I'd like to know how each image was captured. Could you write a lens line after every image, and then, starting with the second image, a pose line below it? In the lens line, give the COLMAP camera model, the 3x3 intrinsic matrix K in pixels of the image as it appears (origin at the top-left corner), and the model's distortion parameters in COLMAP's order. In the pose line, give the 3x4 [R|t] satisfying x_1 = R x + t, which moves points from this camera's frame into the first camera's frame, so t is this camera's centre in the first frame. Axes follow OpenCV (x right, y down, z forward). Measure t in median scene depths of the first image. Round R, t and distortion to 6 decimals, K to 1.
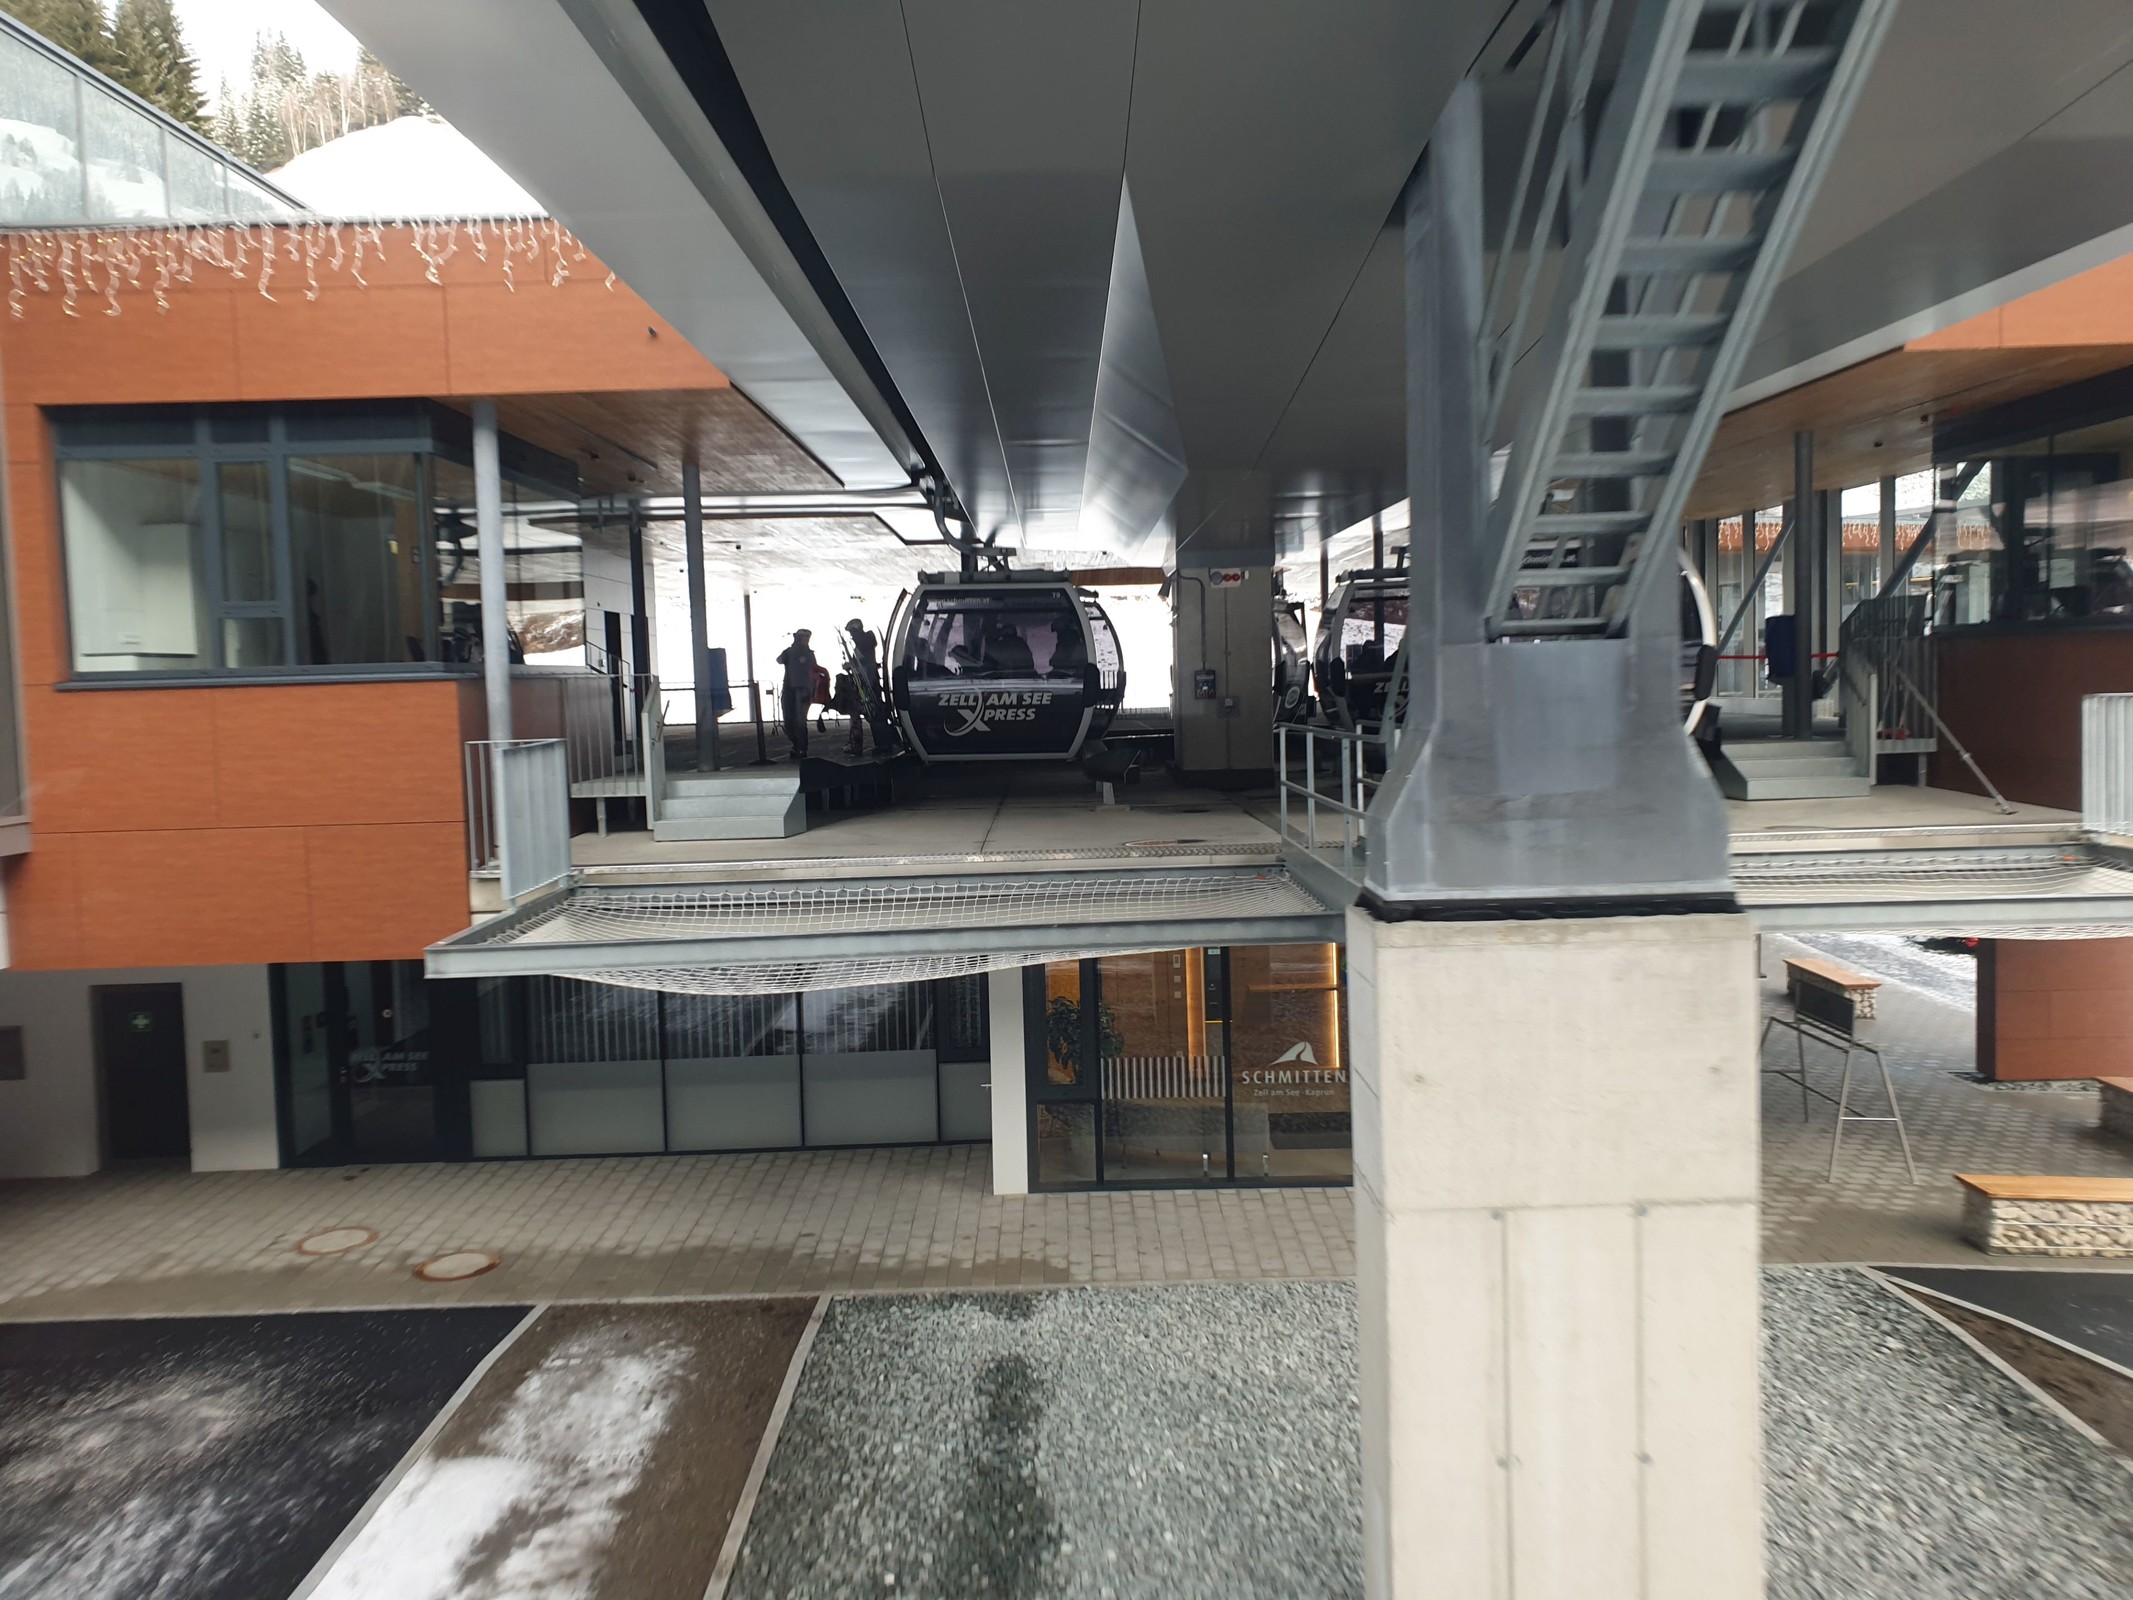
lens RADIAL K [[1749.6, 0, 1044.4], [0, 1749.6, 790.4], [0, 0, 1]] dist [0.026071, -0.006589]
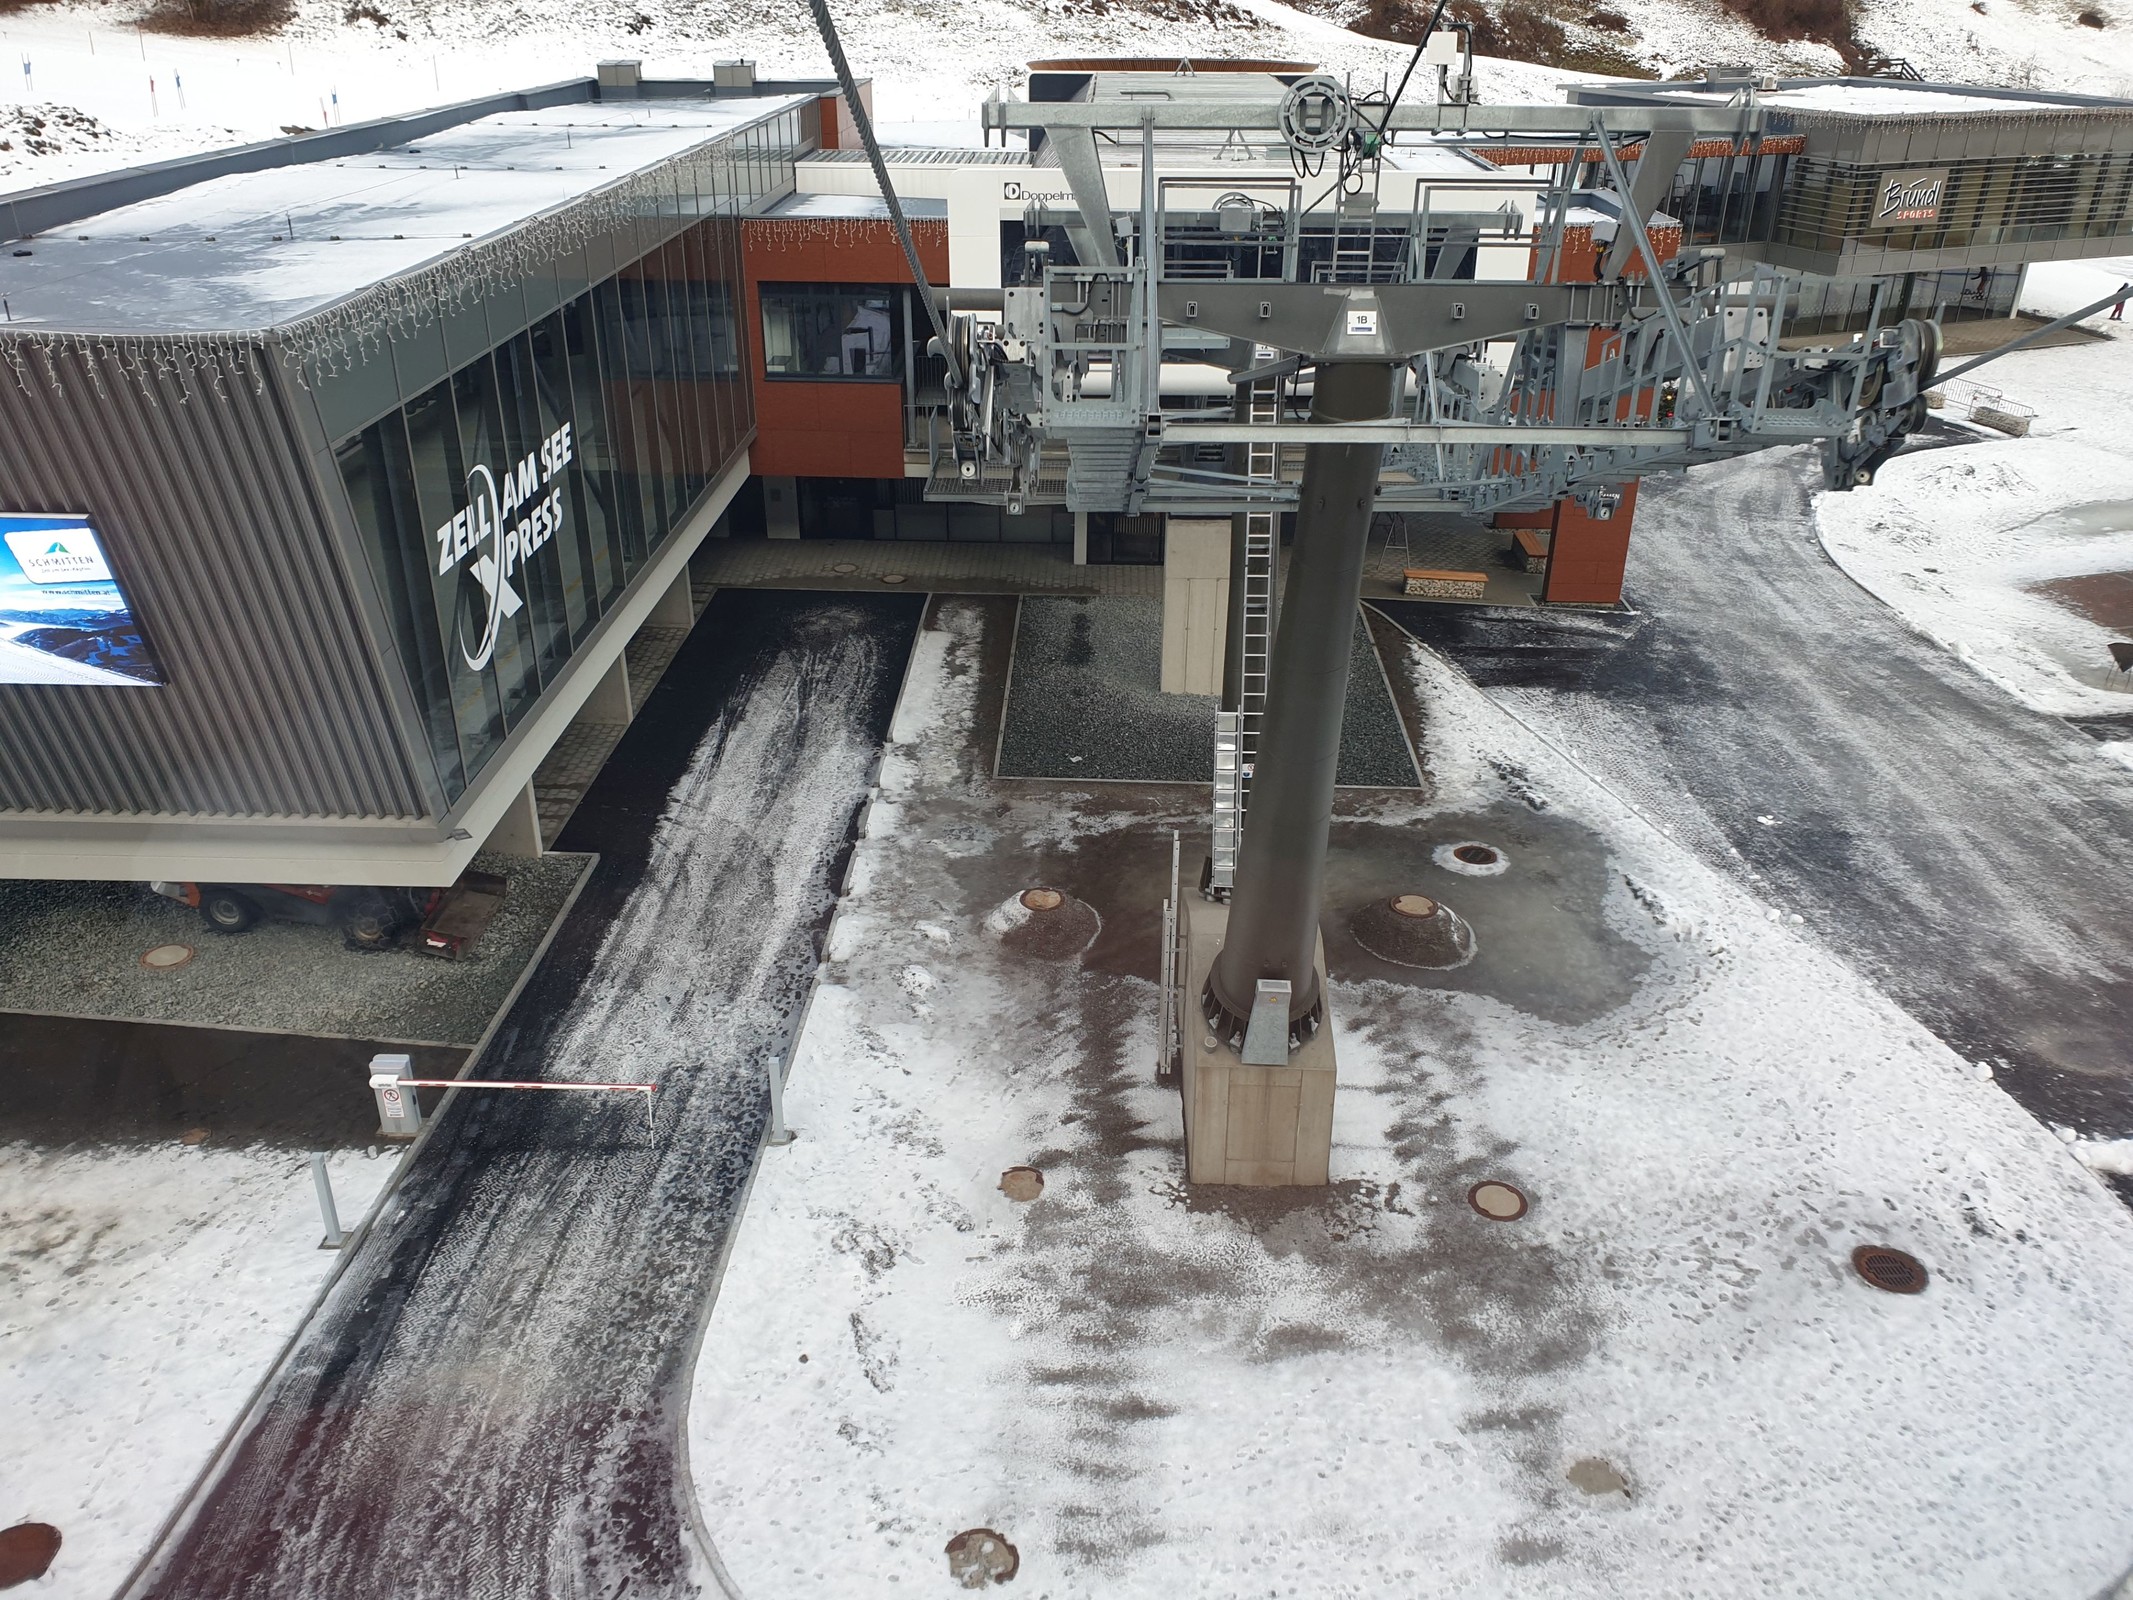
lens RADIAL K [[1749.6, 0, 1044.4], [0, 1749.6, 790.4], [0, 0, 1]] dist [0.026071, -0.006589]
pose [[0.998909, 0.044980, -0.012523, -0.030282], [-0.037182, 0.928554, 0.369329, -0.560152], [0.028241, -0.368461, 0.929214, -2.098634]]
